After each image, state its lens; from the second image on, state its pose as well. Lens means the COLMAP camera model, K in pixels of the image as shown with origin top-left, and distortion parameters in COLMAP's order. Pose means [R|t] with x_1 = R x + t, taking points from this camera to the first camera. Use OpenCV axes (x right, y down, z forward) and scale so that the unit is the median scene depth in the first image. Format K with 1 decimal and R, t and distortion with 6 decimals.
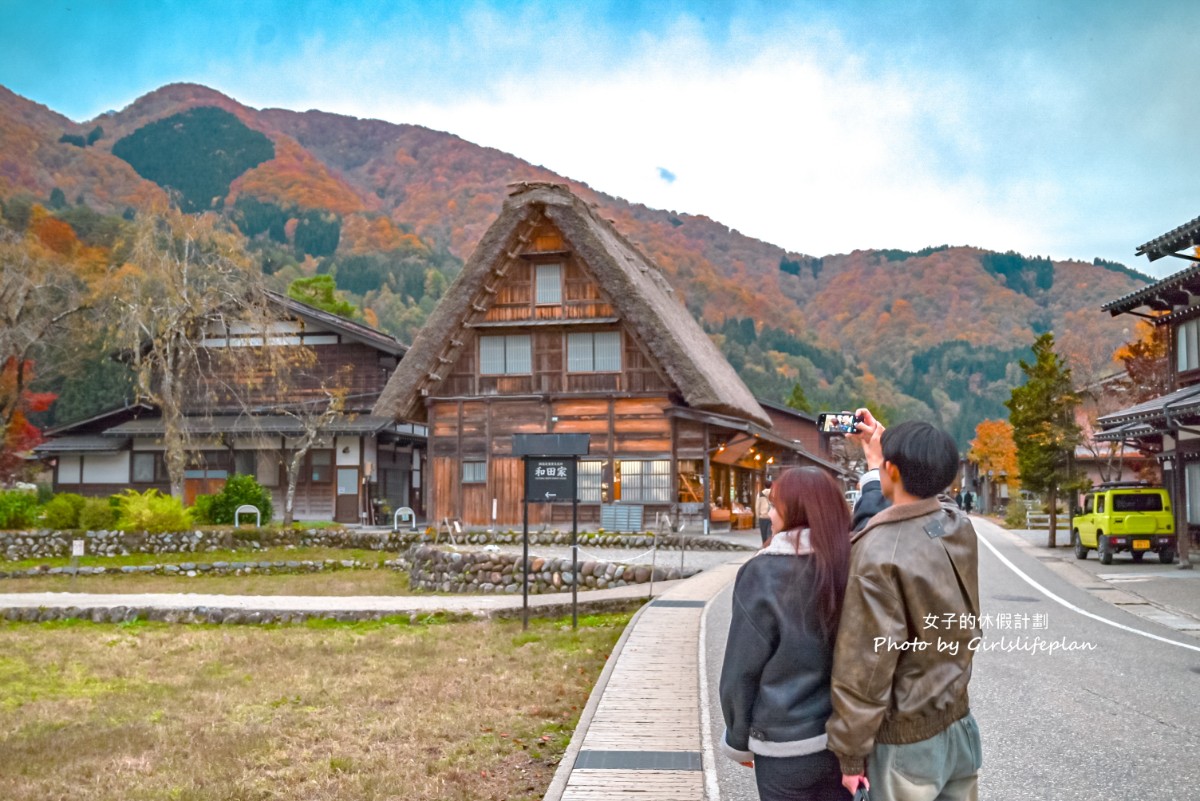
lens RADIAL K [[1364.7, 0, 600.0], [0, 1364.7, 400.5], [0, 0, 1]] dist [-0.007750, 0.036819]
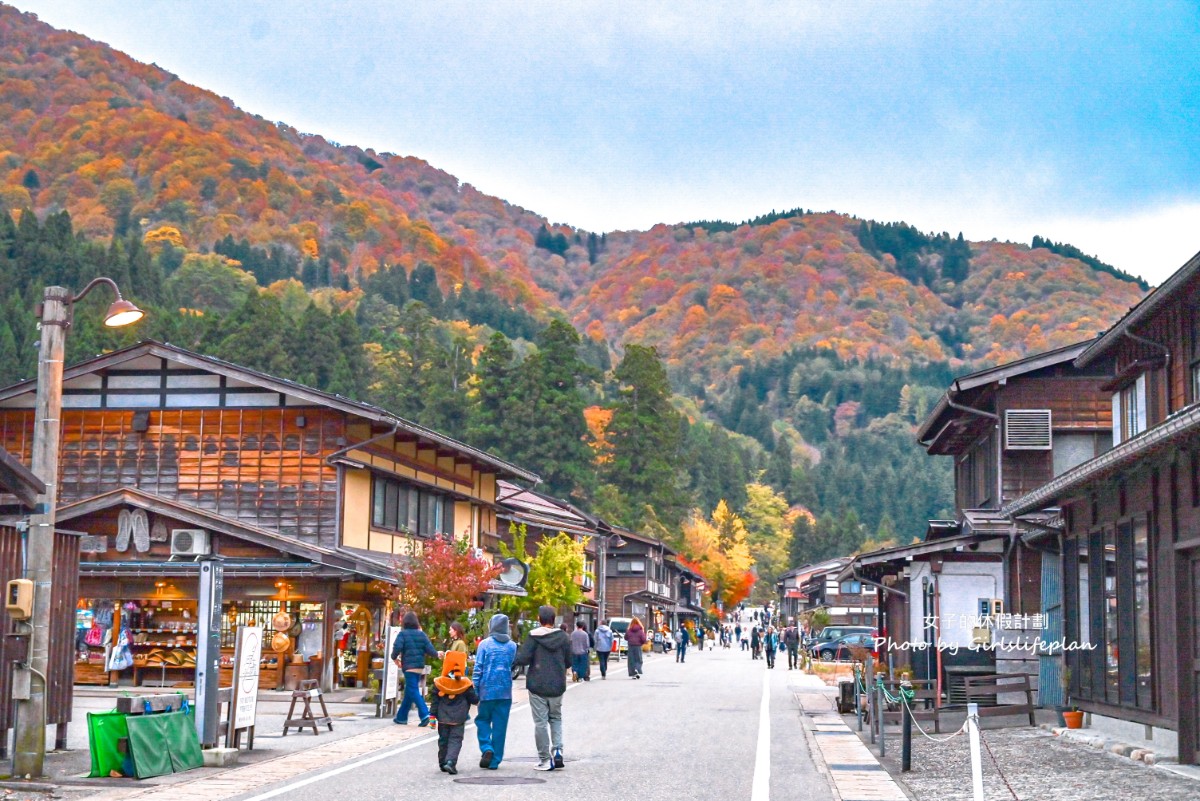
lens RADIAL K [[1364.7, 0, 600.0], [0, 1364.7, 400.5], [0, 0, 1]] dist [-0.007750, 0.036819]
pose [[0.993842, 0.035139, 0.105086, 0.104602], [-0.025730, 0.995647, -0.089582, 0.030226], [-0.107776, 0.086327, 0.990420, 0.414679]]
